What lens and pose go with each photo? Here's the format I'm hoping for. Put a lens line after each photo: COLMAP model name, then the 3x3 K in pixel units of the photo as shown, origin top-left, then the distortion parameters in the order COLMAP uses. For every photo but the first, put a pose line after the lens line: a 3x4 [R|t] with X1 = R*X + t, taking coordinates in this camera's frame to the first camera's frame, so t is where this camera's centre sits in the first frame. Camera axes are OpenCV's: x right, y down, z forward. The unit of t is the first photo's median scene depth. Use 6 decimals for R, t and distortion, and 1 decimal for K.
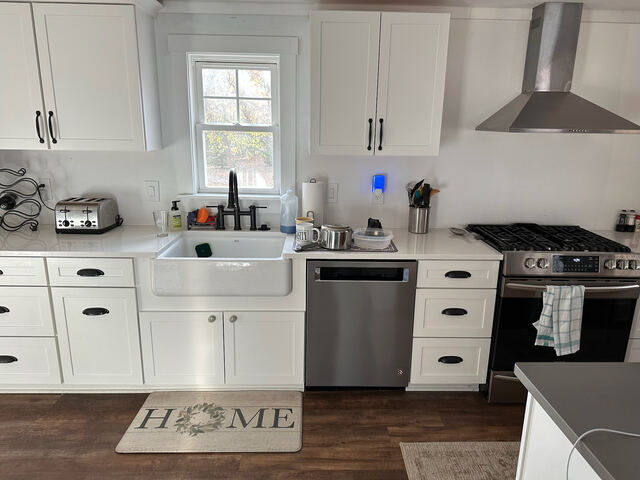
lens RADIAL K [[455.3, 0, 324.5], [0, 455.3, 253.2], [0, 0, 1]] dist [0.055228, -0.066566]
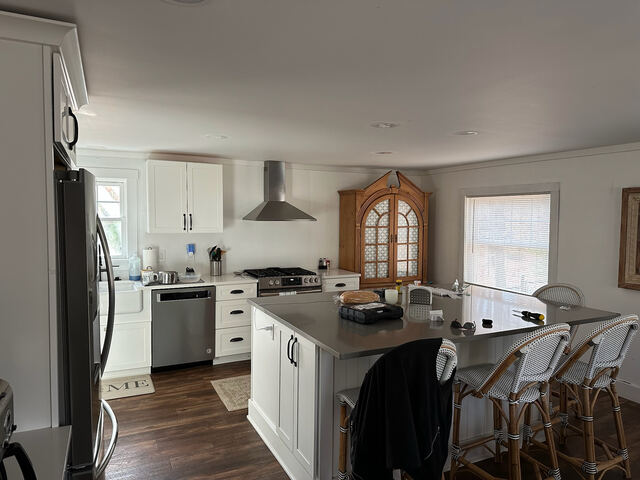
lens RADIAL K [[455.3, 0, 330.9], [0, 455.3, 249.6], [0, 0, 1]] dist [0.055228, -0.066566]
pose [[0.911181, -0.034762, 0.410536, -0.123887], [0.110895, 0.980354, -0.163119, 0.215600], [-0.396801, 0.194157, 0.897136, -0.867341]]
